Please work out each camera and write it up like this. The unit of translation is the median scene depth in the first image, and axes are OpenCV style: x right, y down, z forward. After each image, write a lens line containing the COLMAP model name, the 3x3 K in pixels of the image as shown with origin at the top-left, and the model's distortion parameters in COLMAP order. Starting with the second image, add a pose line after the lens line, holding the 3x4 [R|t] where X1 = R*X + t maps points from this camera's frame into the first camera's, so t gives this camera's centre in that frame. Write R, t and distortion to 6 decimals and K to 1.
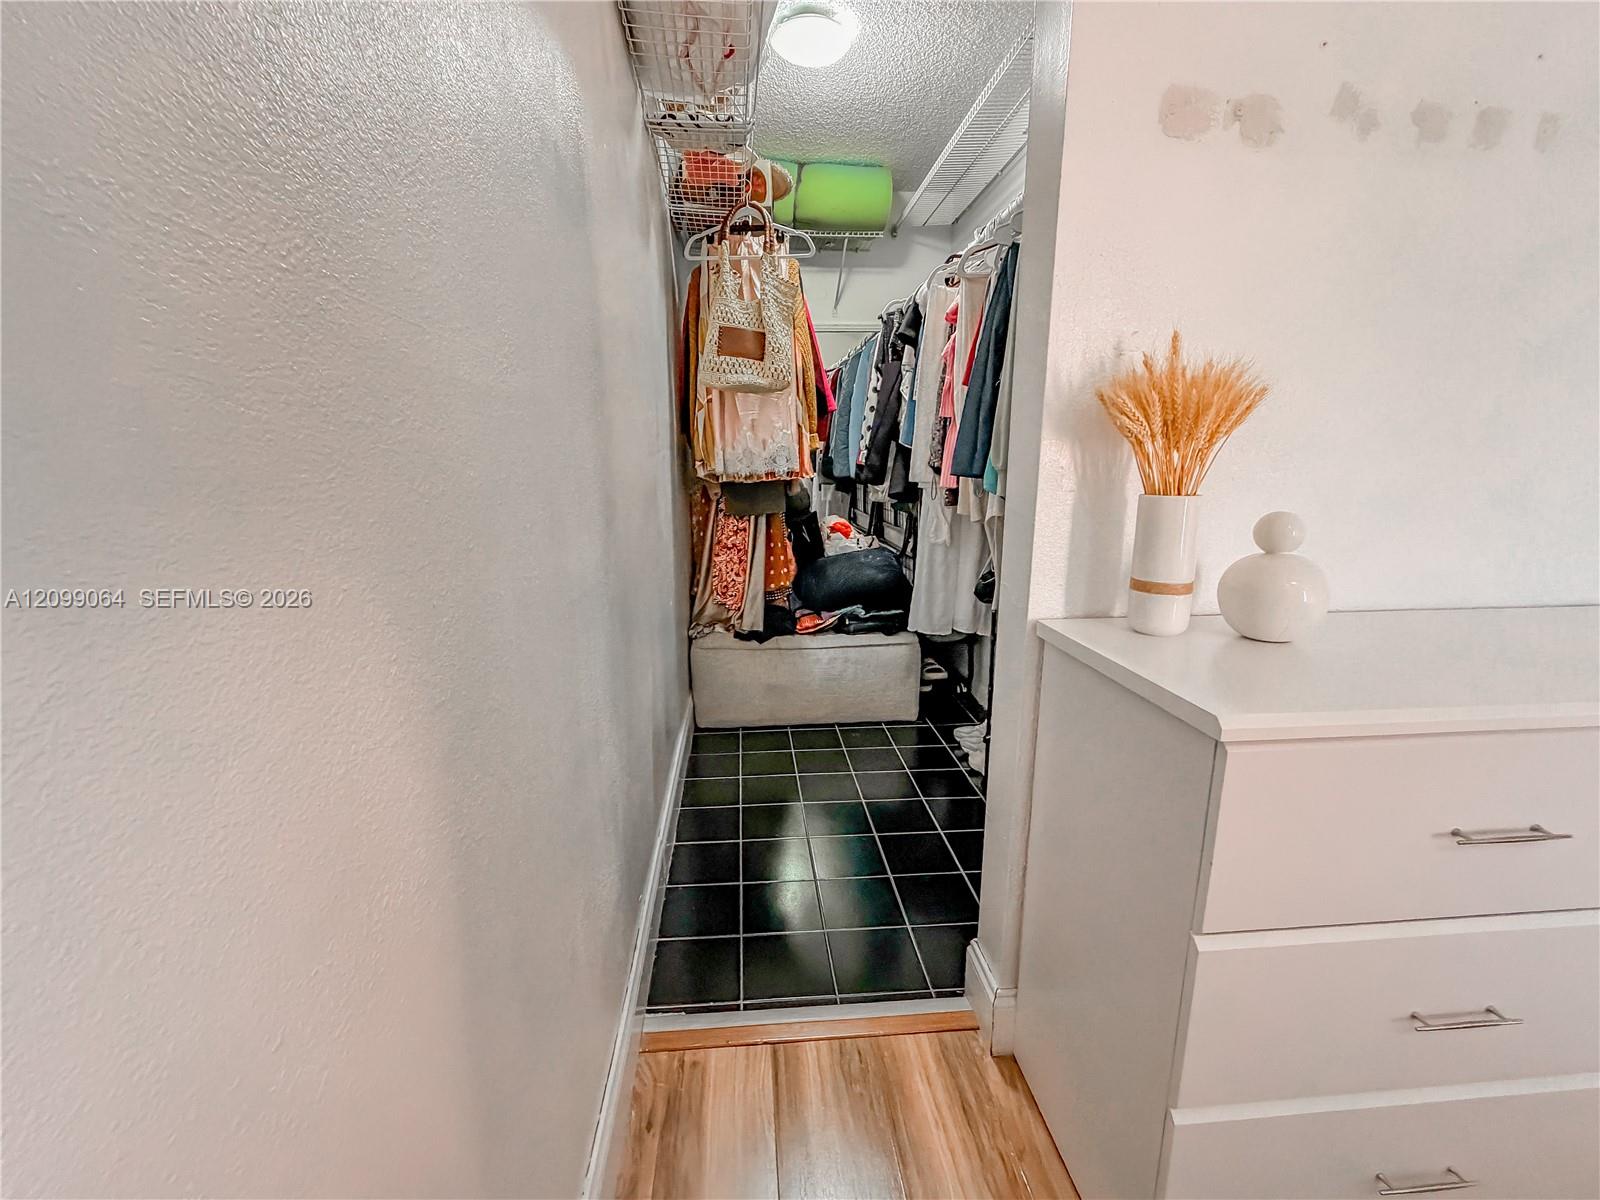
lens RADIAL K [[644.1, 0, 795.5], [0, 644.1, 596.0], [0, 0, 1]] dist [0.000357, 0.000079]
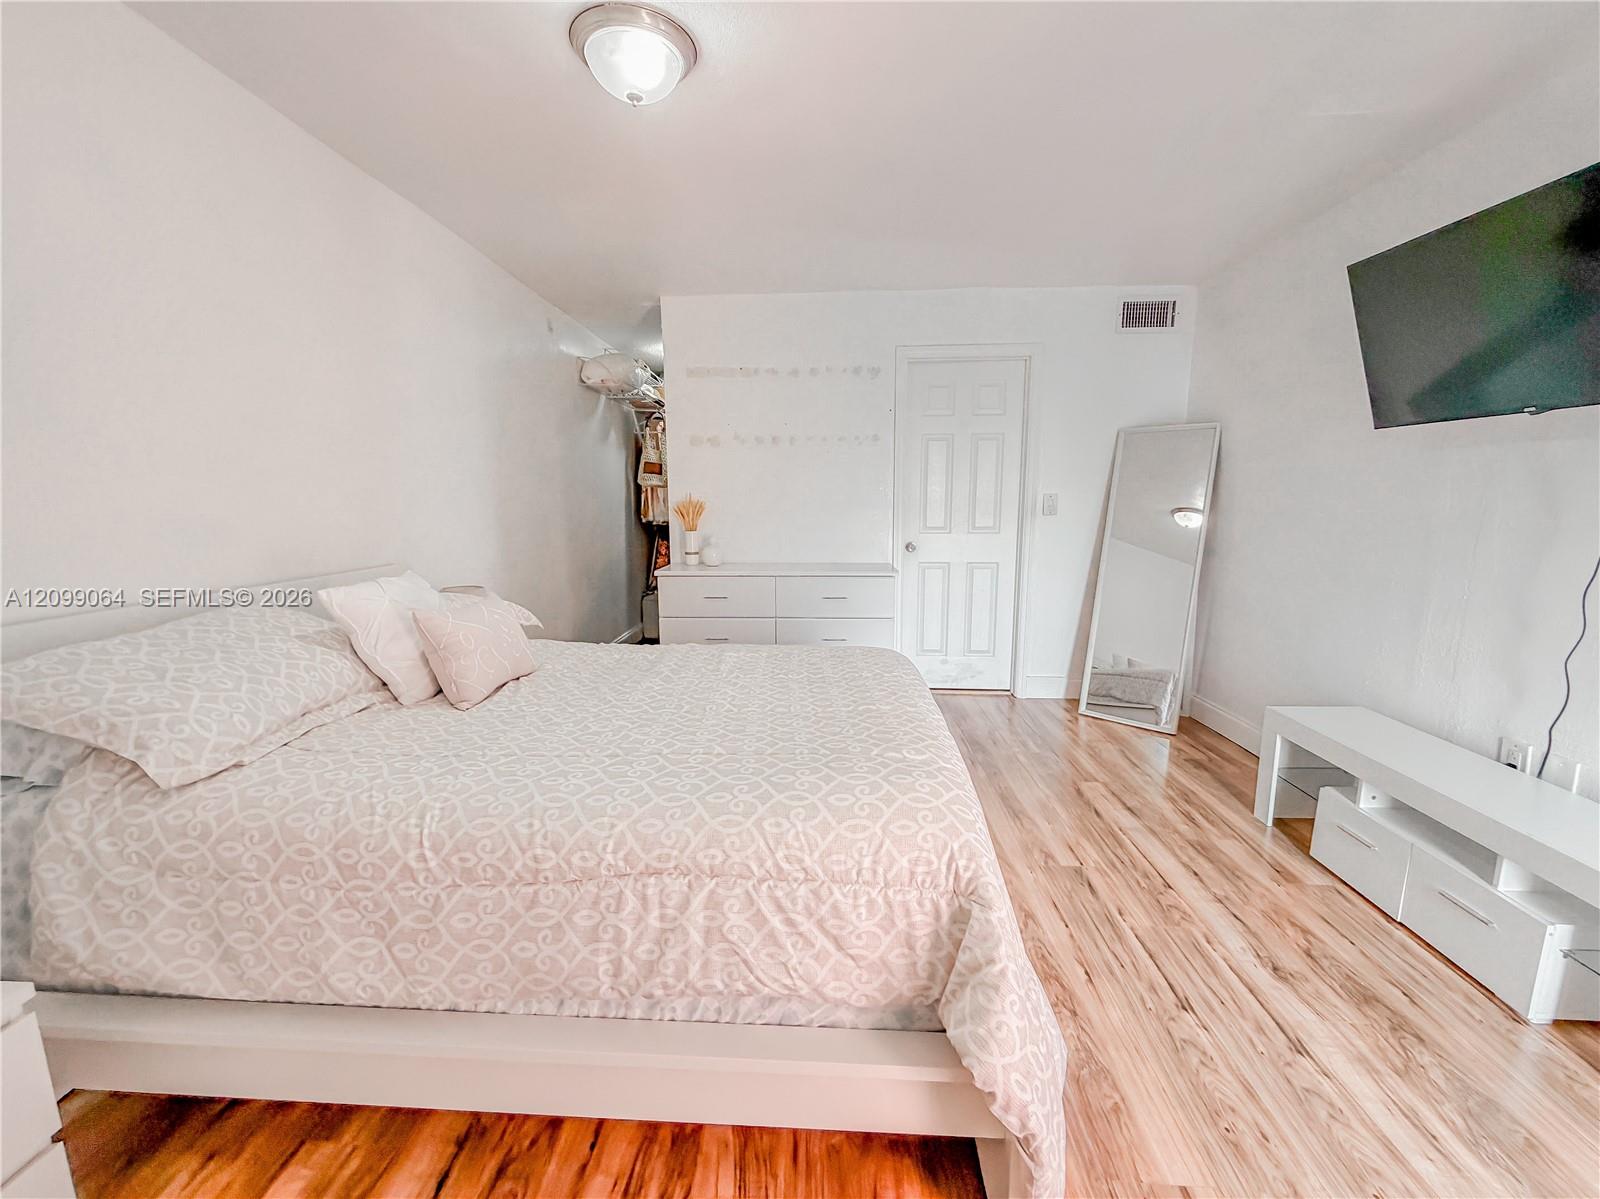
lens RADIAL K [[644.1, 0, 795.5], [0, 644.1, 595.5], [0, 0, 1]] dist [0.000357, 0.000079]
pose [[0.990083, 0.017420, -0.139401, 0.692743], [-0.025189, 0.998215, -0.054157, 0.179638], [0.138208, 0.057131, 0.988754, -1.137672]]
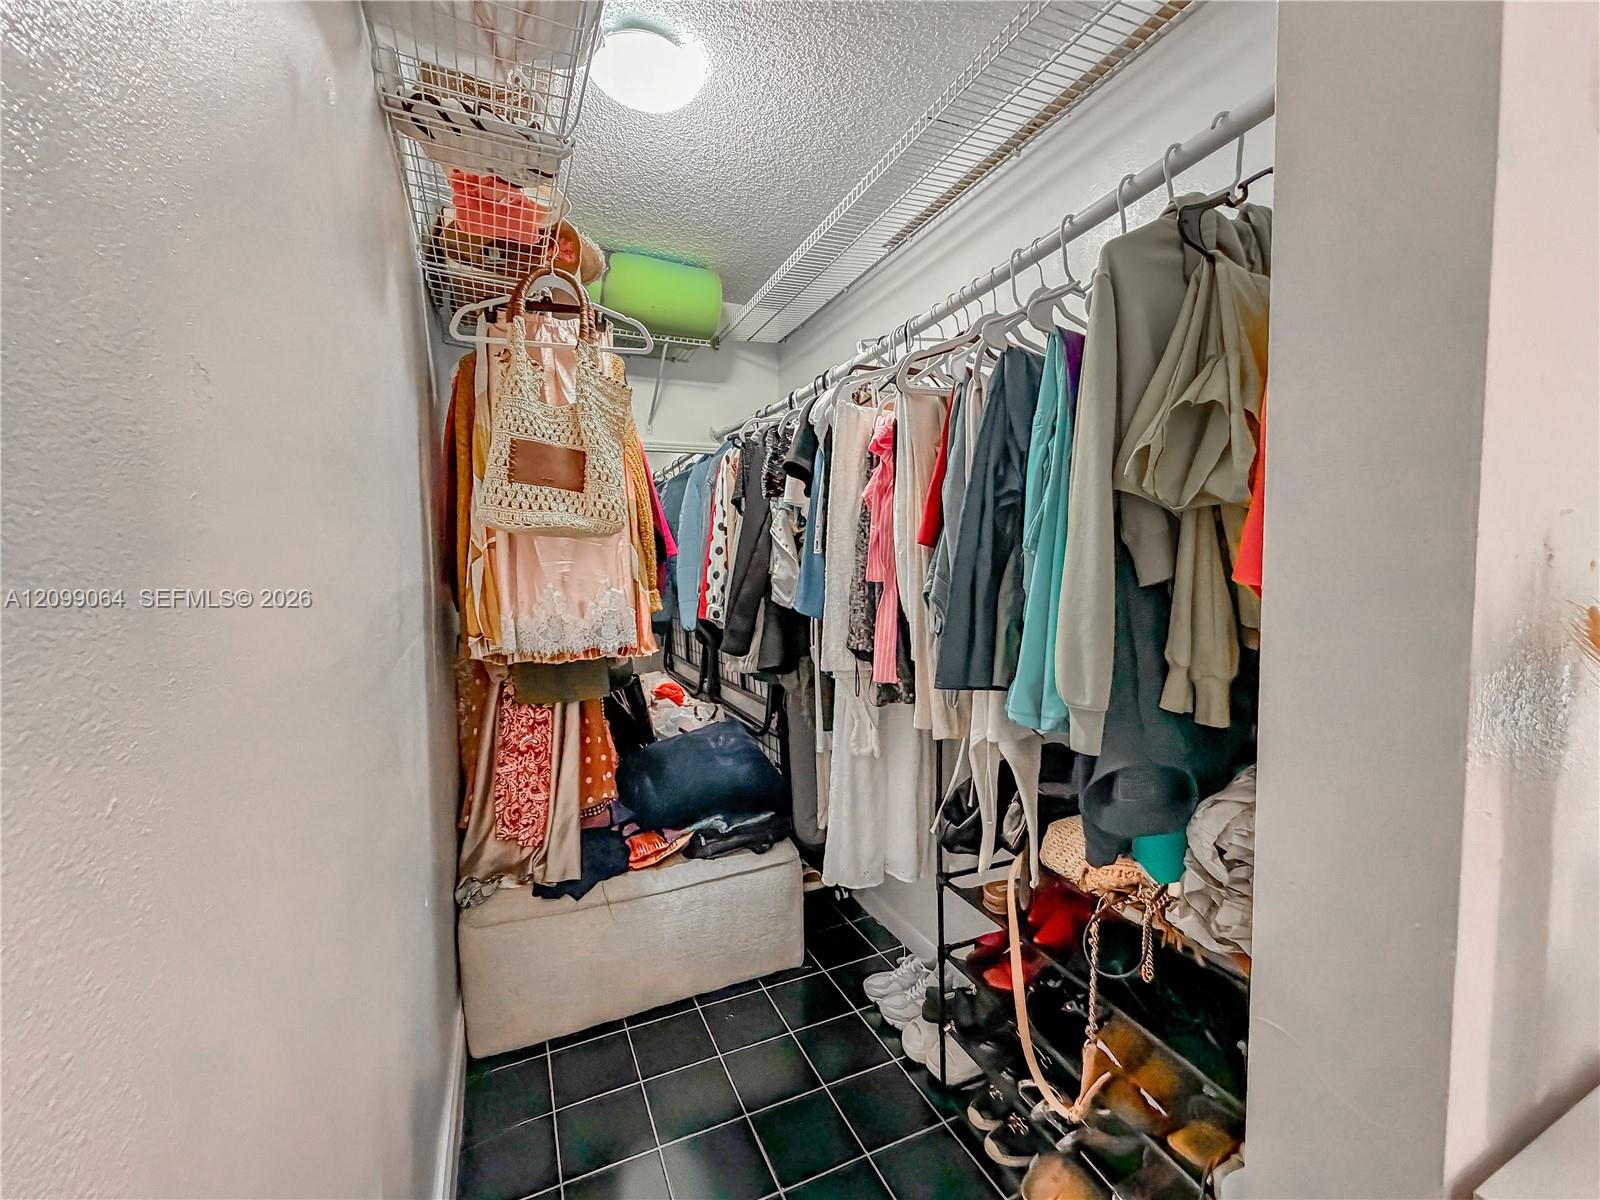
lens RADIAL K [[669.1, 0, 802.3], [0, 669.1, 610.1], [0, 0, 1]] dist [0.000786, -0.000117]
pose [[0.945123, -0.028797, 0.325445, -0.055979], [0.078667, 0.986860, -0.141137, -0.112944], [-0.317104, 0.158993, 0.934969, 0.263041]]
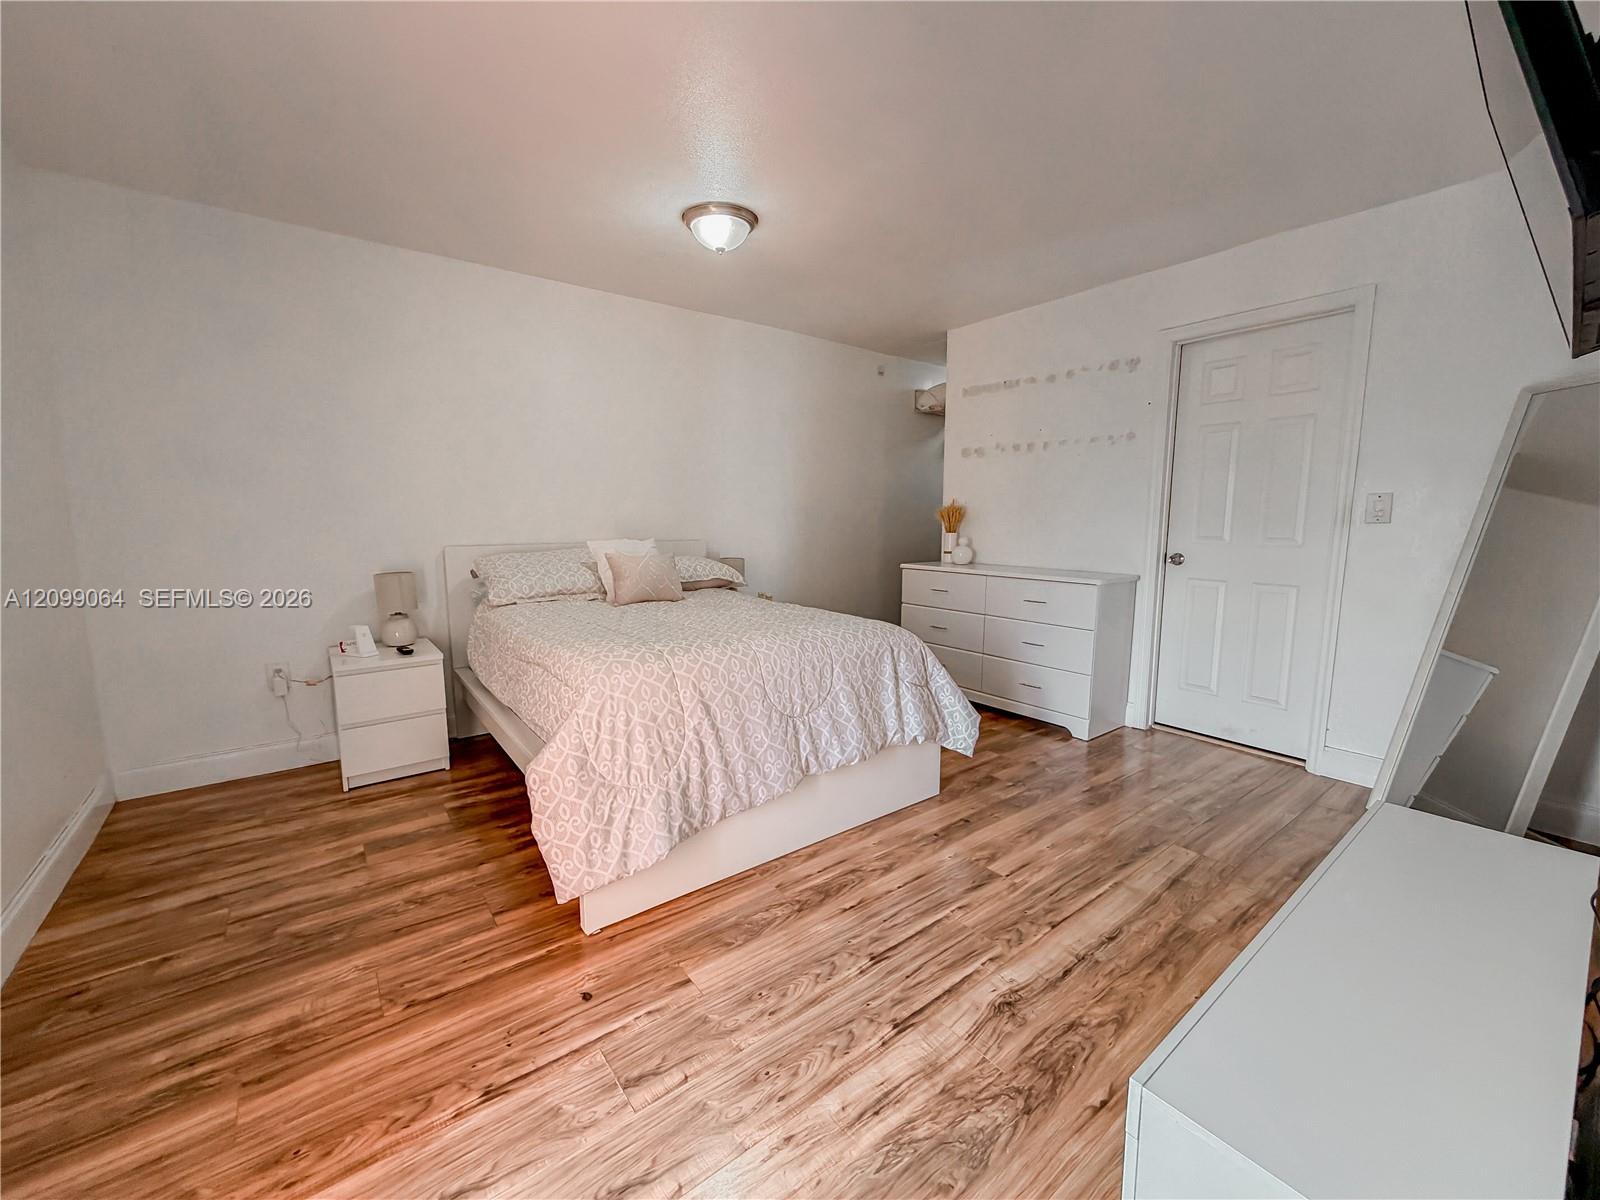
lens RADIAL K [[638.1, 0, 795.5], [0, 638.1, 607.5], [0, 0, 1]] dist [-0.002142, -0.000108]
pose [[0.532070, 0.124102, -0.837556, 1.492745], [-0.180218, 0.983132, 0.031186, 0.169044], [0.827299, 0.134349, 0.545460, -0.914240]]
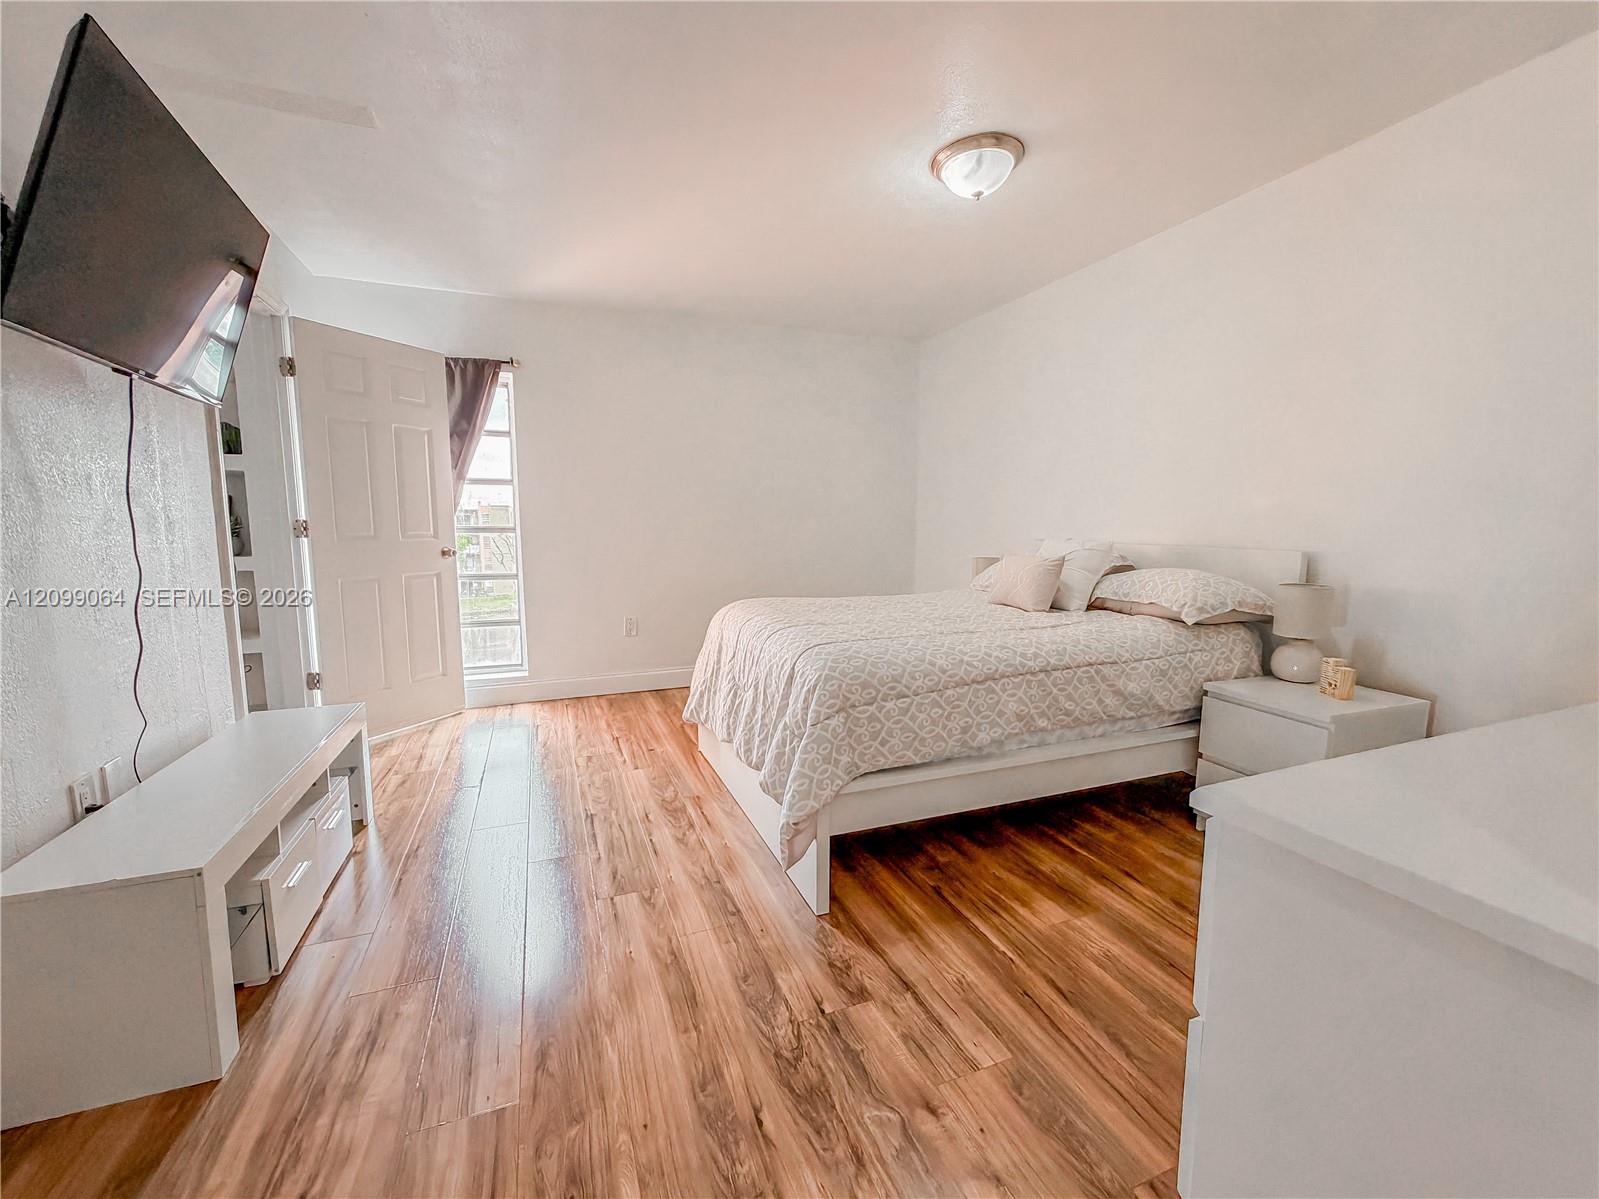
lens RADIAL K [[644.8, 0, 802.0], [0, 644.8, 595.6], [0, 0, 1]] dist [-0.017116, -0.000059]
pose [[-0.957767, 0.027674, -0.286212, 0.963863], [-0.064779, 0.949006, 0.308532, -0.118081], [0.280155, 0.314042, -0.907133, 0.503980]]
